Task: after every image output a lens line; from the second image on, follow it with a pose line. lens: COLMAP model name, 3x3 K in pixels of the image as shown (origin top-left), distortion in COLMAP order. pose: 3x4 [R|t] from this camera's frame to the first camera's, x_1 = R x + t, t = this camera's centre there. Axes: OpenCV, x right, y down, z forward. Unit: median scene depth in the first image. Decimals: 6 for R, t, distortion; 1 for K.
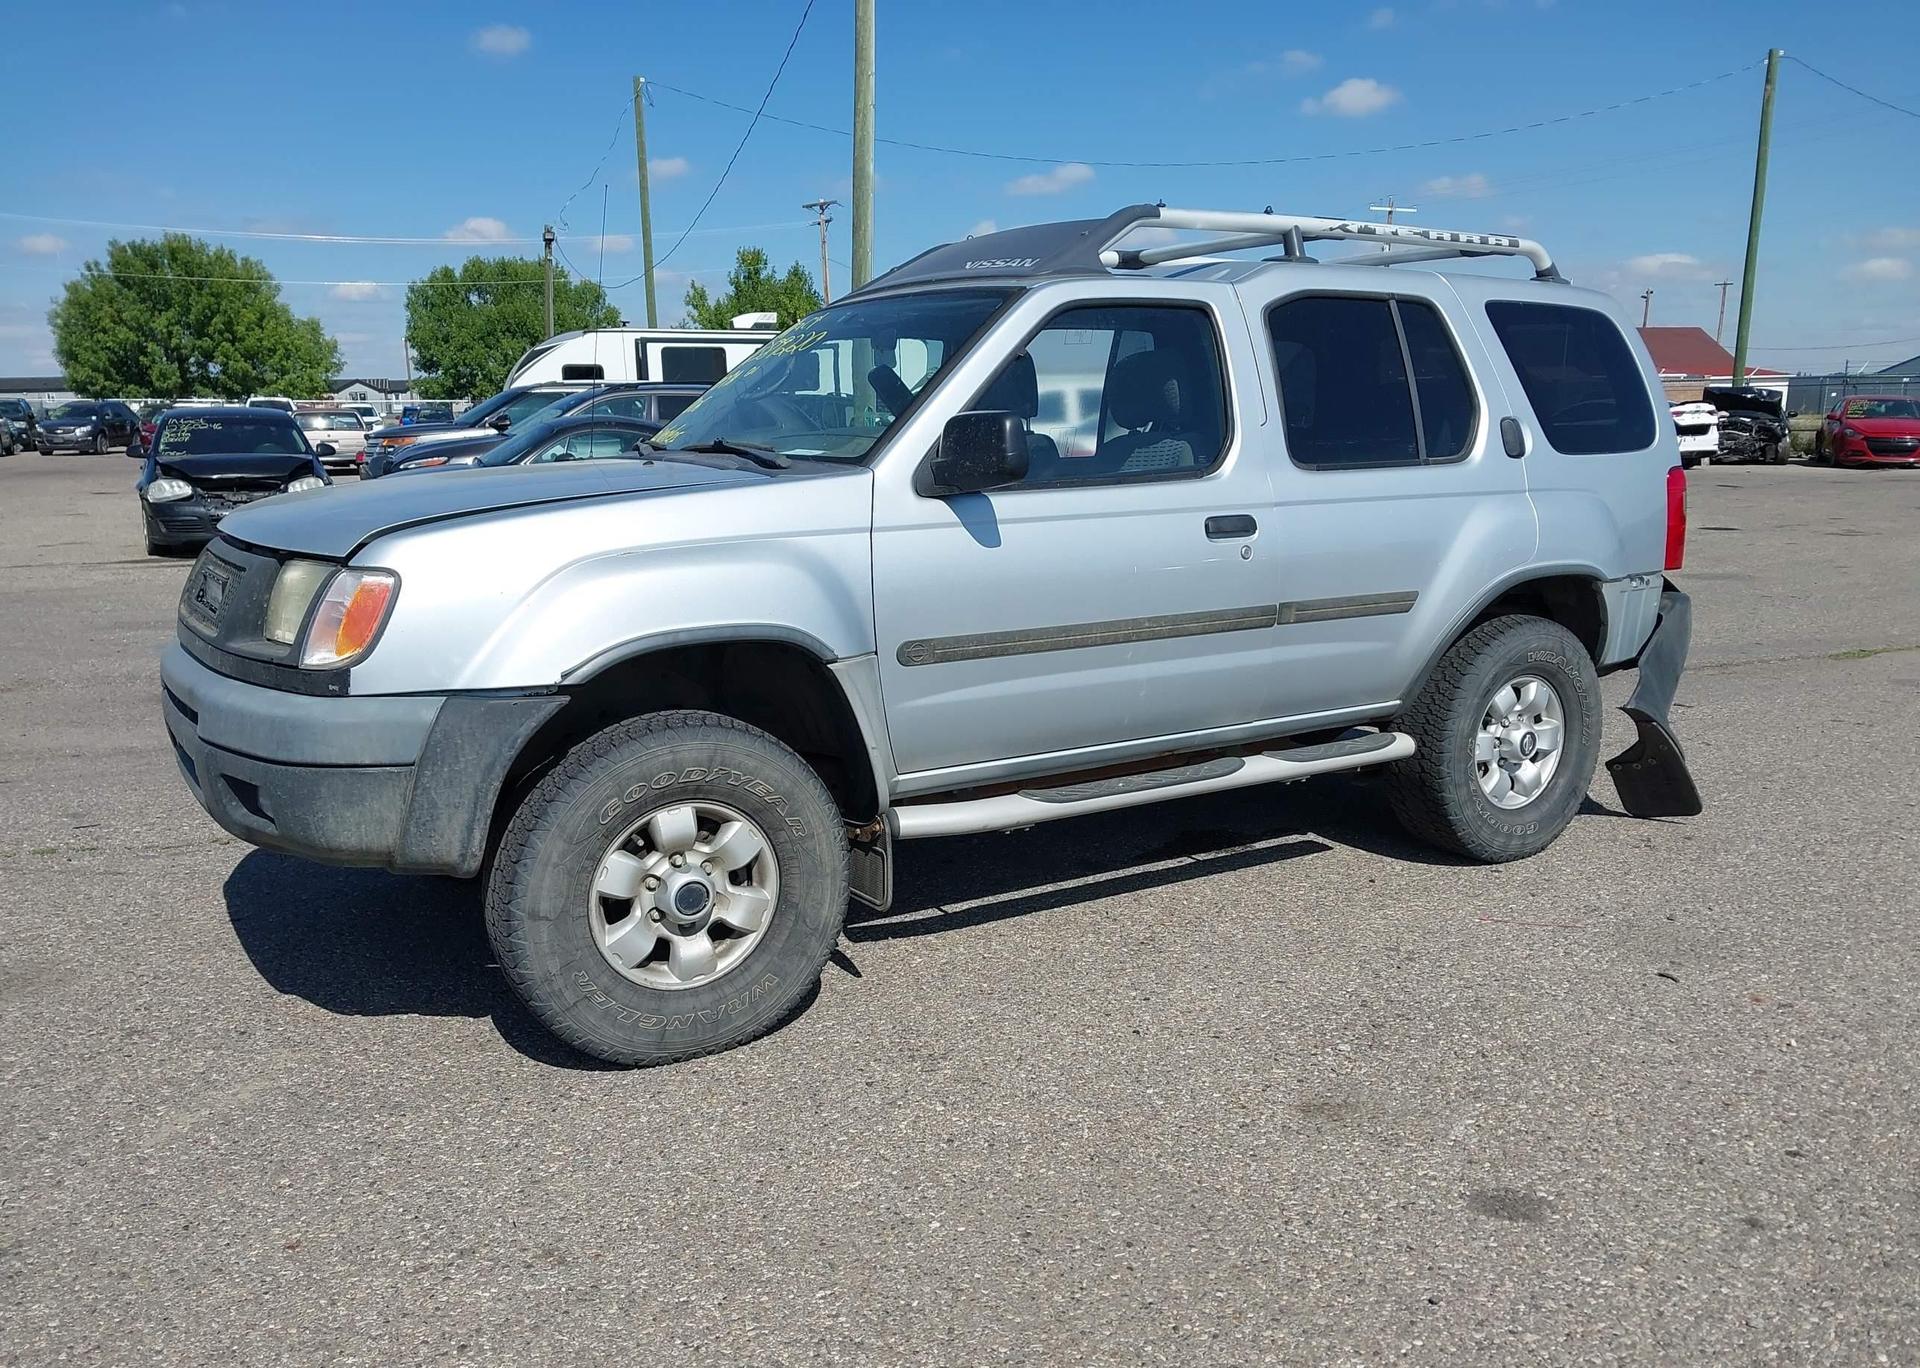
lens RADIAL K [[1516.5, 0, 960.0], [0, 1516.5, 684.0], [0, 0, 1]] dist [0.004905, 0.006135]
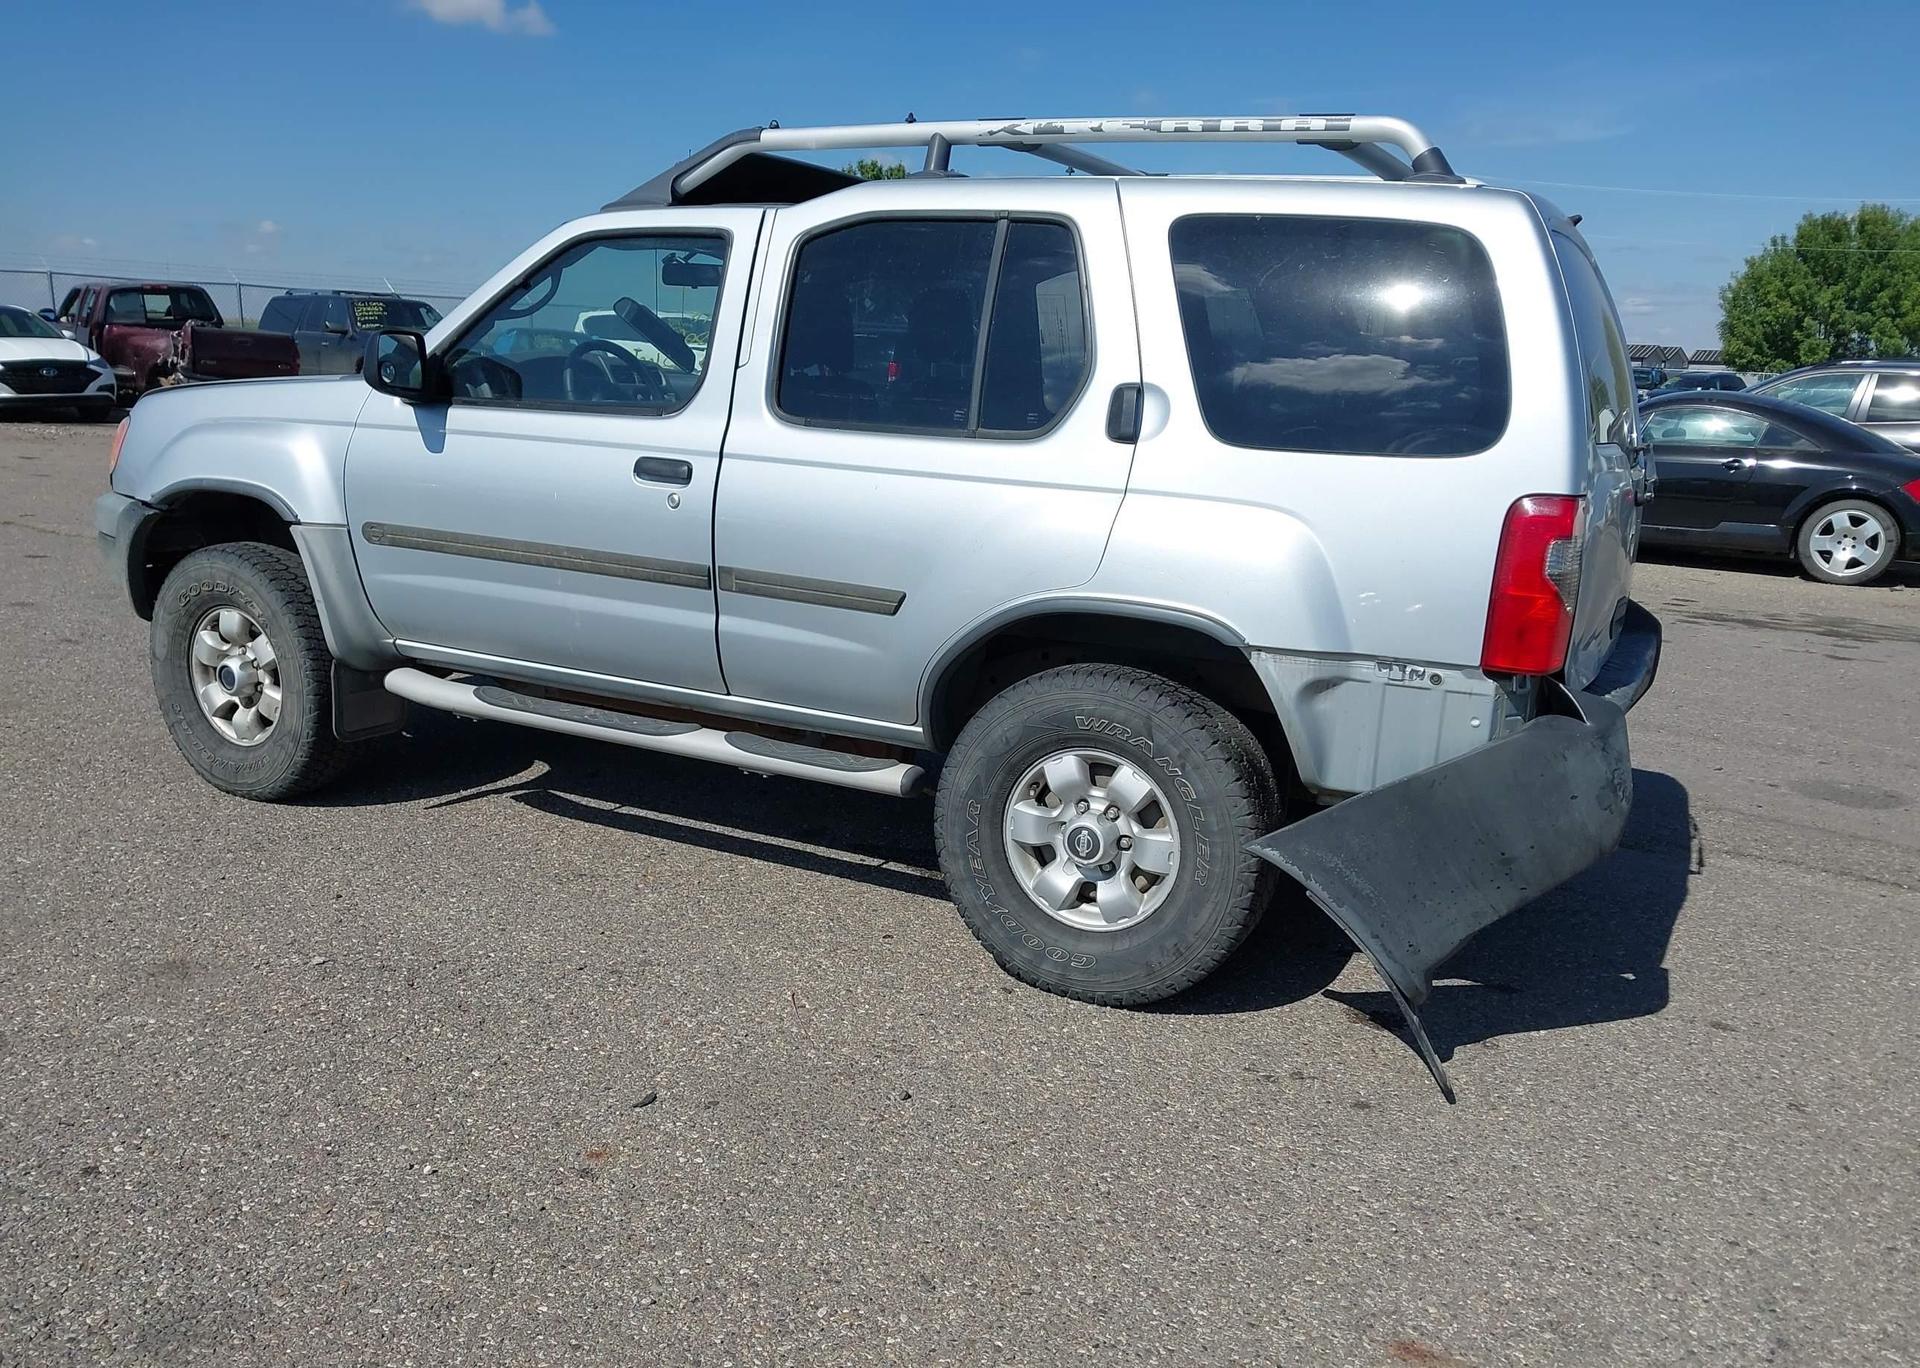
lens RADIAL K [[1516.5, 0, 960.0], [0, 1516.5, 684.0], [0, 0, 1]] dist [0.004905, 0.006135]
pose [[0.527082, 0.213891, -0.822456, 0.972302], [-0.201485, 0.971666, 0.123571, -0.116404], [0.825583, 0.100580, 0.555244, 0.585494]]
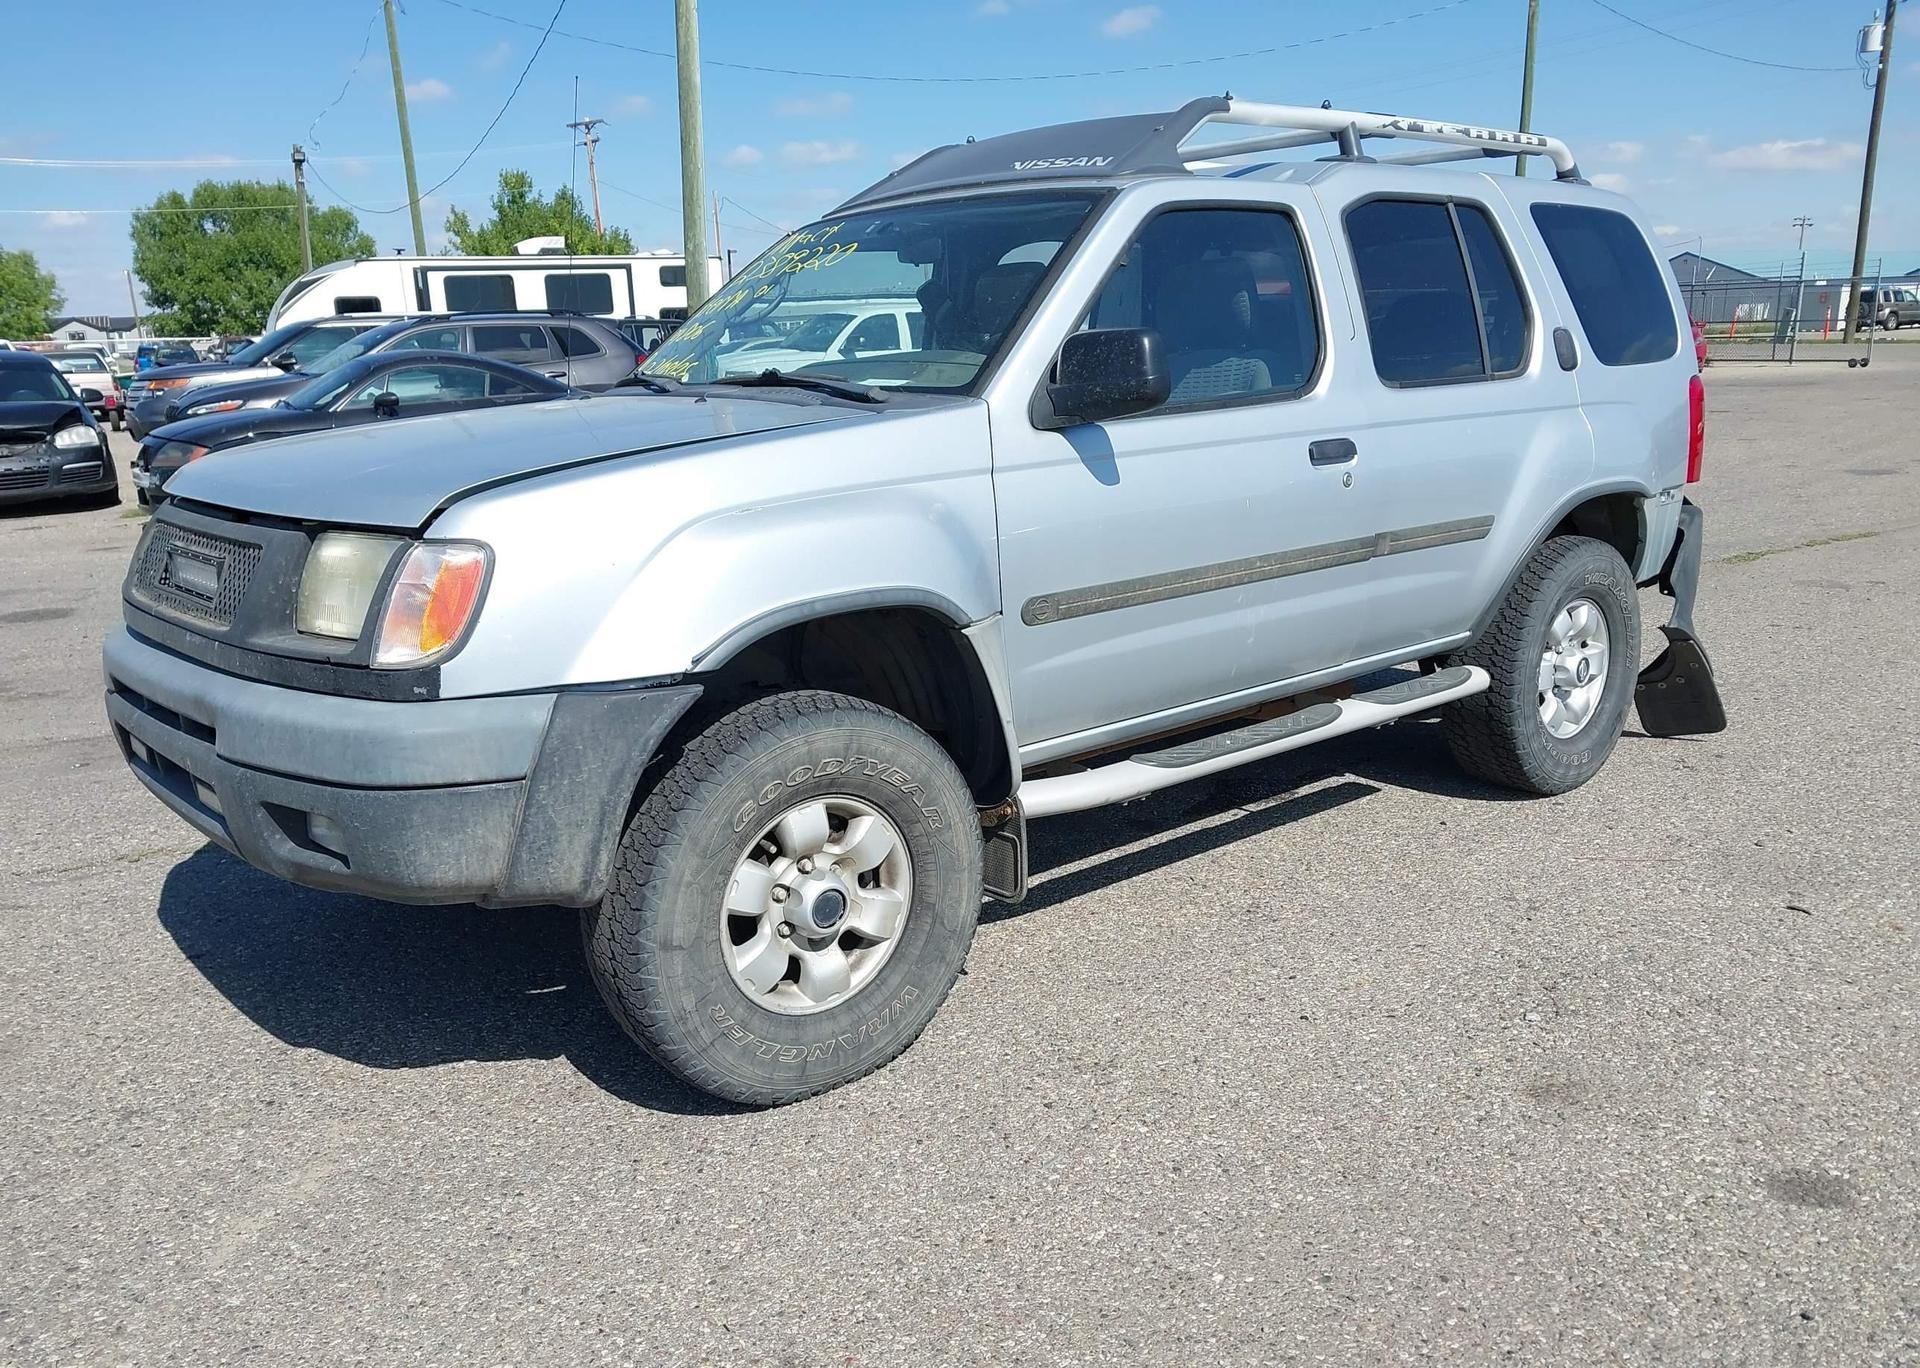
lens RADIAL K [[1518.1, 0, 945.4], [0, 1518.1, 682.0], [0, 0, 1]] dist [0.013439, -0.003270]
pose [[0.989913, -0.051617, 0.131938, -0.163044], [0.045573, 0.997787, 0.048425, -0.019323], [-0.134146, -0.041923, 0.990074, 0.106329]]
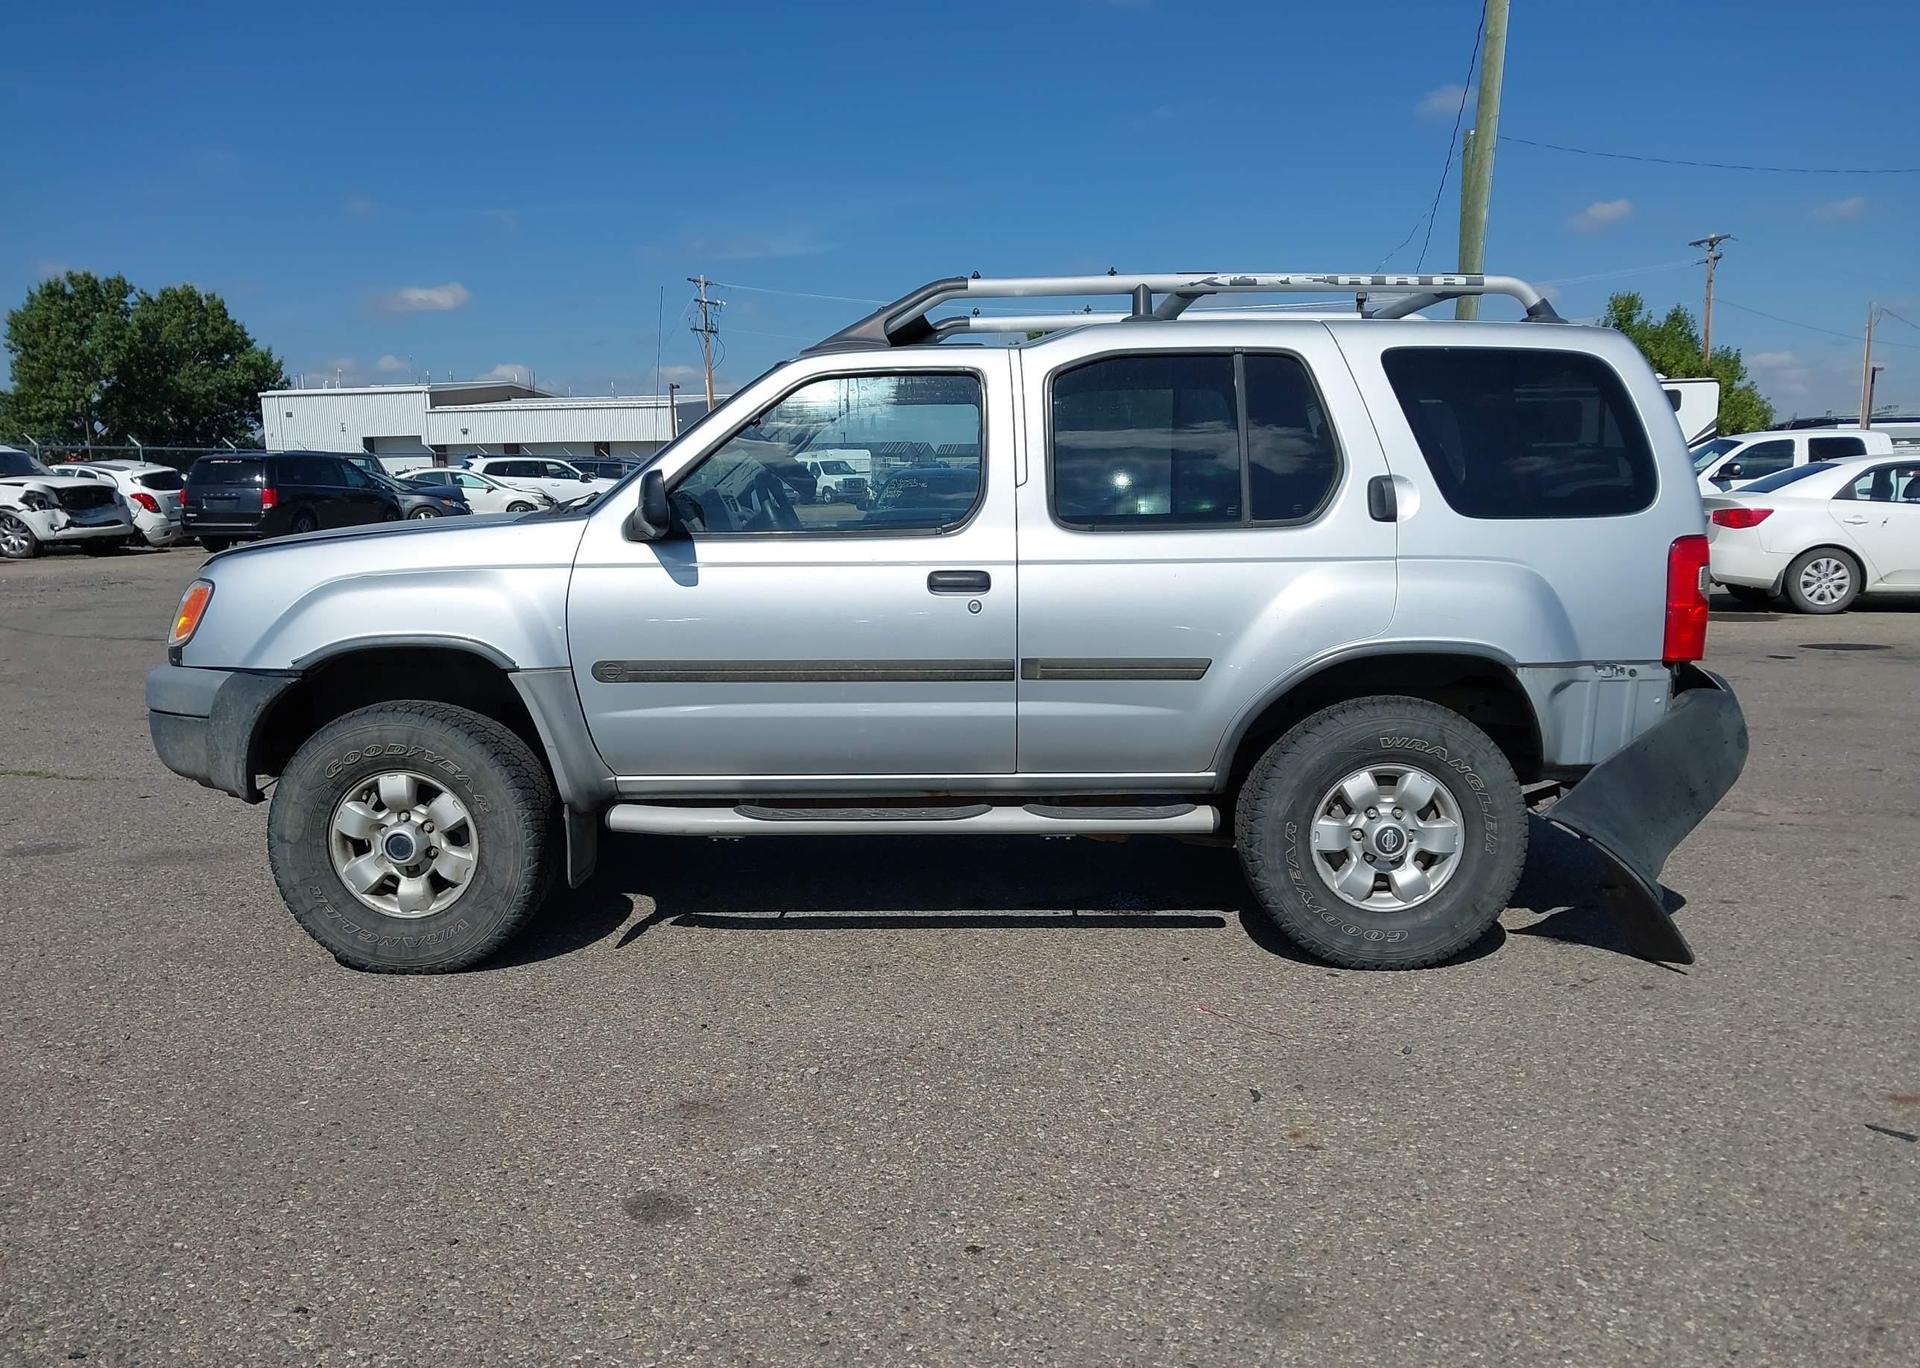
lens RADIAL K [[1545.9, 0, 986.3], [0, 1545.9, 668.0], [0, 0, 1]] dist [0.006543, -0.004445]
pose [[0.842785, 0.067964, -0.533942, 0.695084], [-0.094043, 0.995331, -0.021747, -0.020296], [0.529971, 0.068541, 0.845241, 0.108086]]
